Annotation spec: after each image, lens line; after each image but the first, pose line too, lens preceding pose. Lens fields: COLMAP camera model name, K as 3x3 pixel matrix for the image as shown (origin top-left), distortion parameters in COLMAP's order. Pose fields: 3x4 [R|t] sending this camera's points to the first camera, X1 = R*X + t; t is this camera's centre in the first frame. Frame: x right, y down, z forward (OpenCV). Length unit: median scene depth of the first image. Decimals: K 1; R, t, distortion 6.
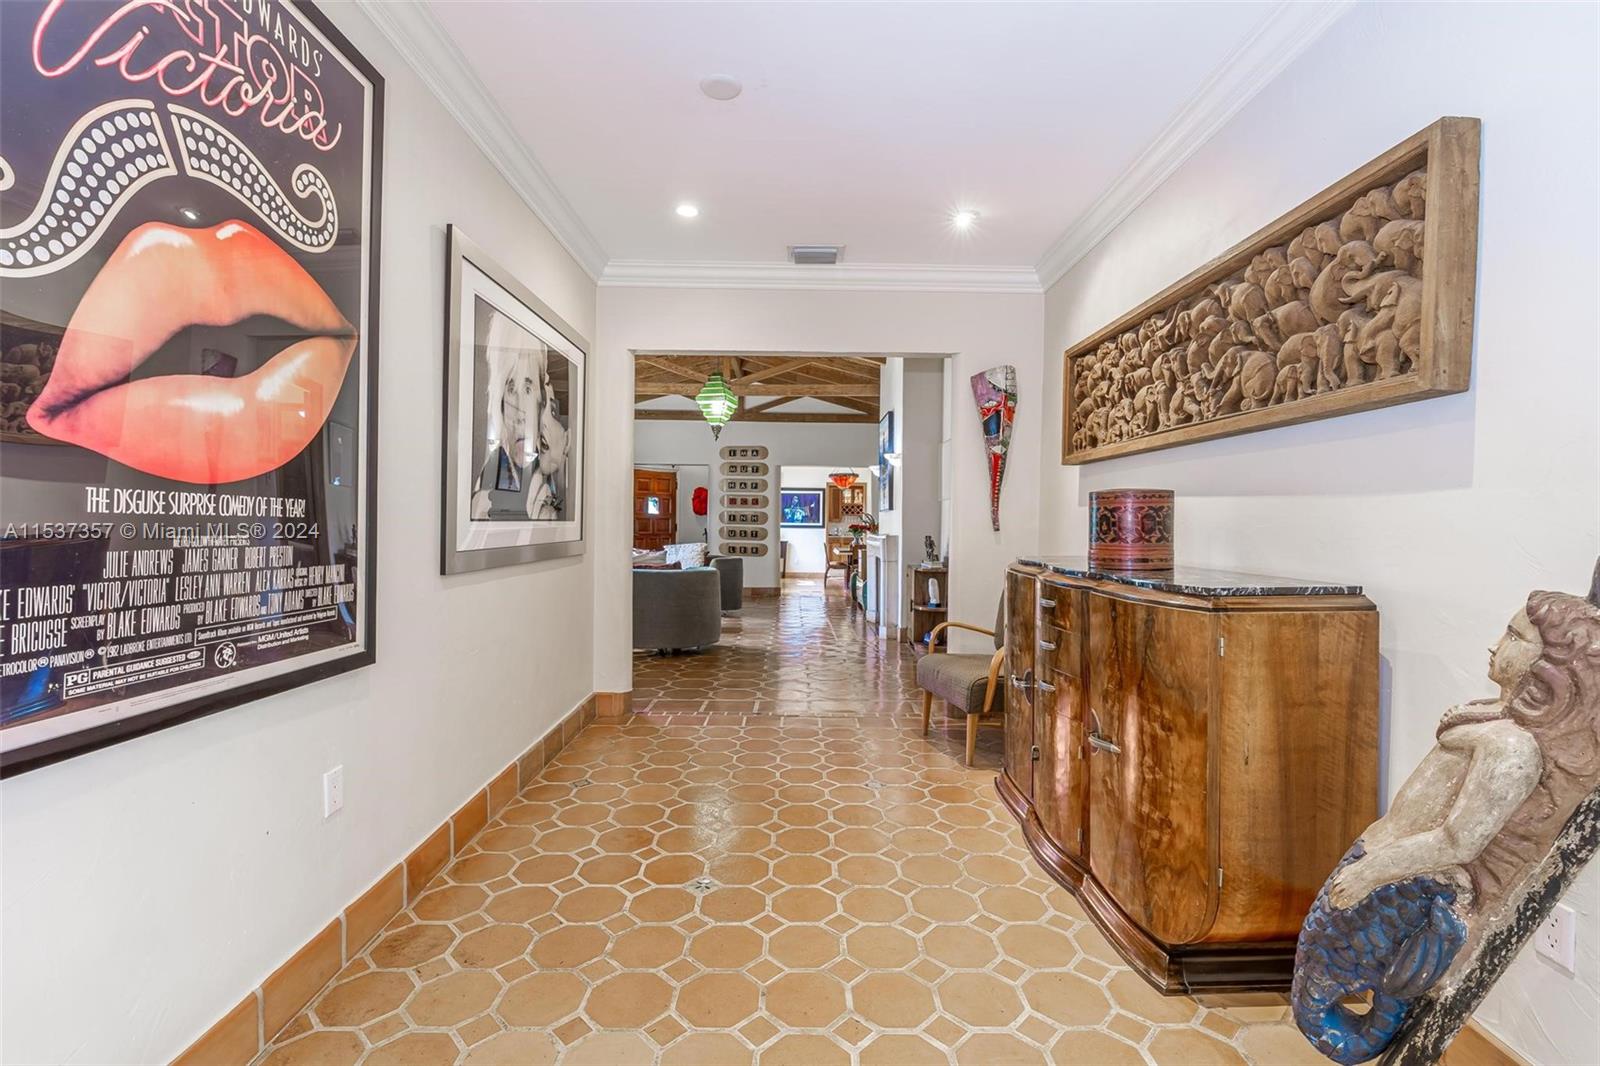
lens RADIAL K [[717.2, 0, 800.0], [0, 717.2, 533.0], [0, 0, 1]] dist [0.000852, 0.000587]
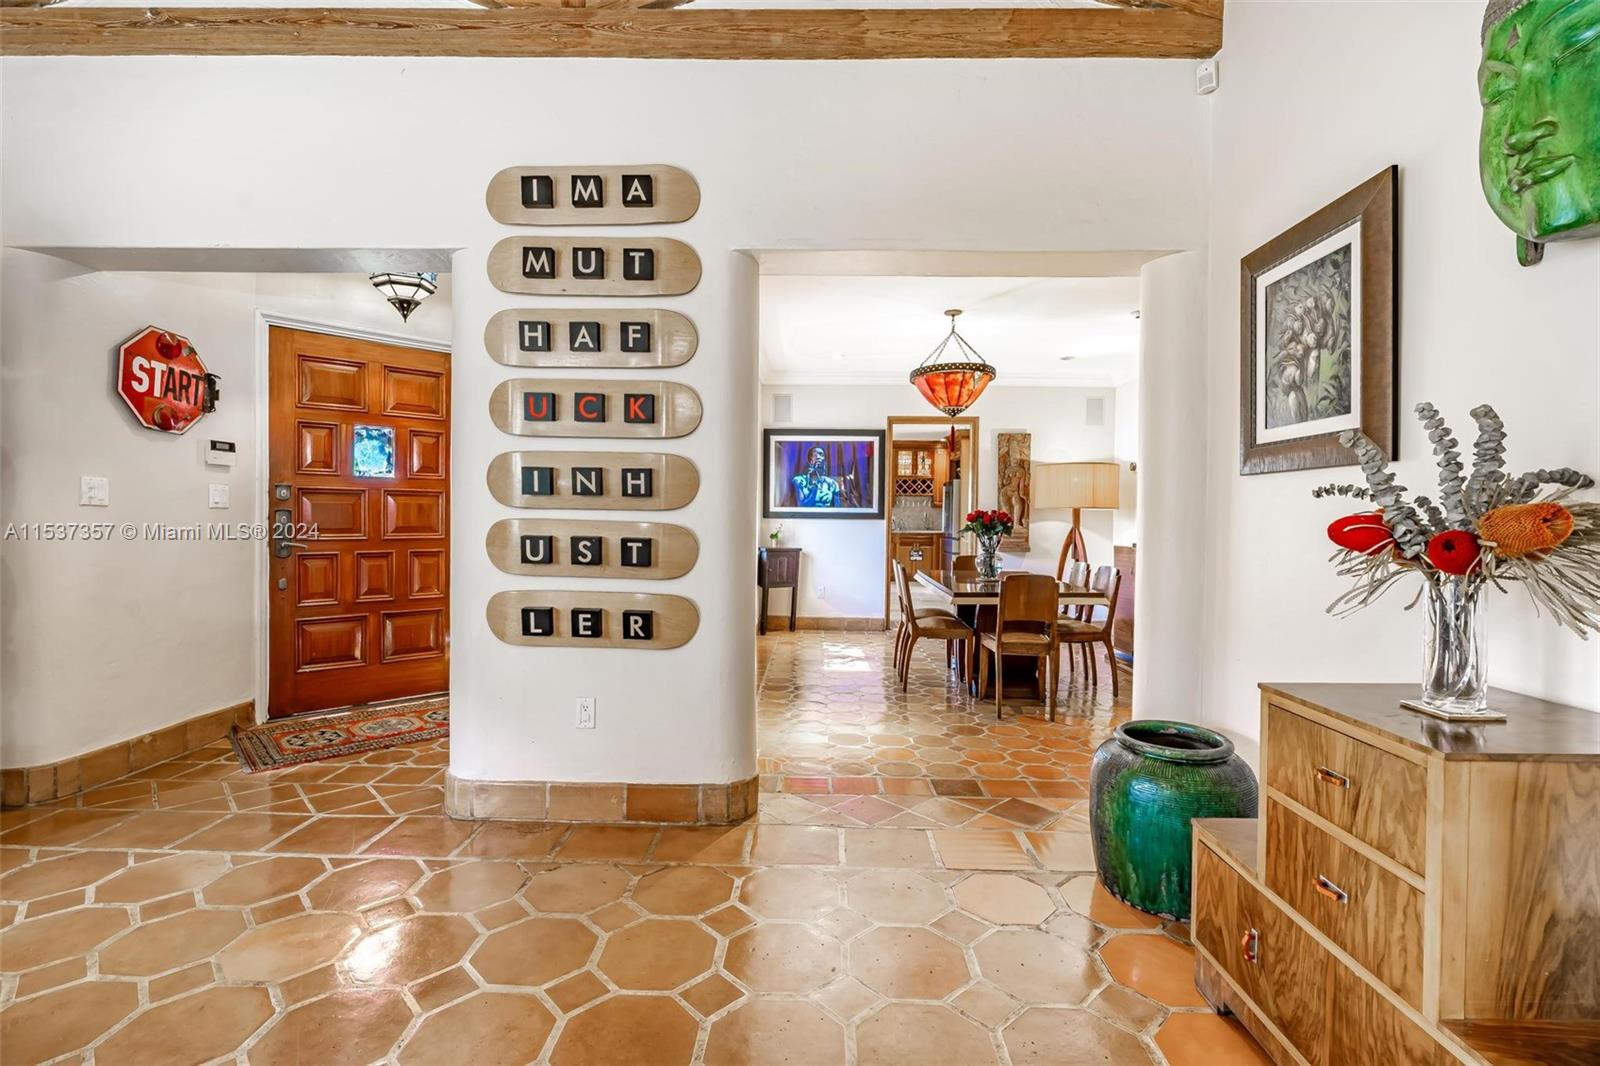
lens RADIAL K [[717.2, 0, 800.0], [0, 717.2, 533.0], [0, 0, 1]] dist [0.000852, 0.000587]
pose [[0.999490, 0.000206, -0.031931, -0.004809], [0.000392, 0.999825, 0.018719, -0.008738], [0.031929, -0.018722, 0.999315, 0.773325]]
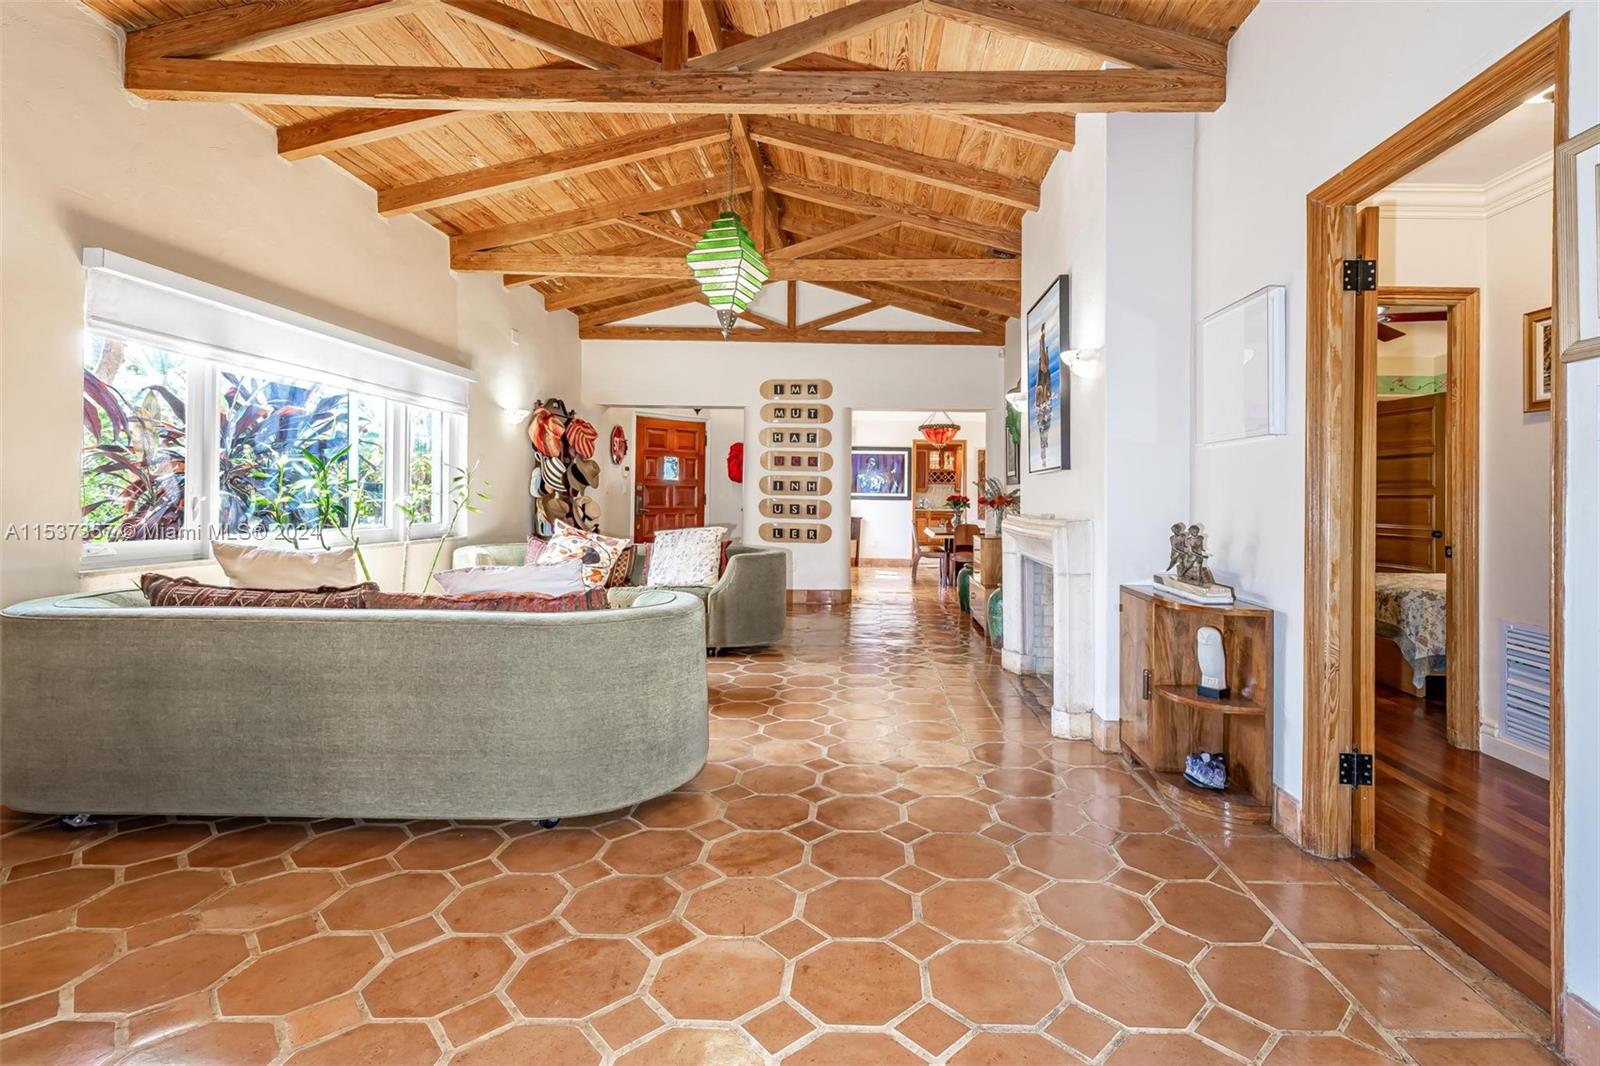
lens RADIAL K [[730.5, 0, 805.8], [0, 730.5, 494.7], [0, 0, 1]] dist [0.000632, -0.000213]
pose [[0.995595, 0.001373, -0.093750, -0.004655], [-0.002382, 0.999940, -0.010651, -0.005300], [0.093730, 0.010827, 0.995539, 0.318622]]
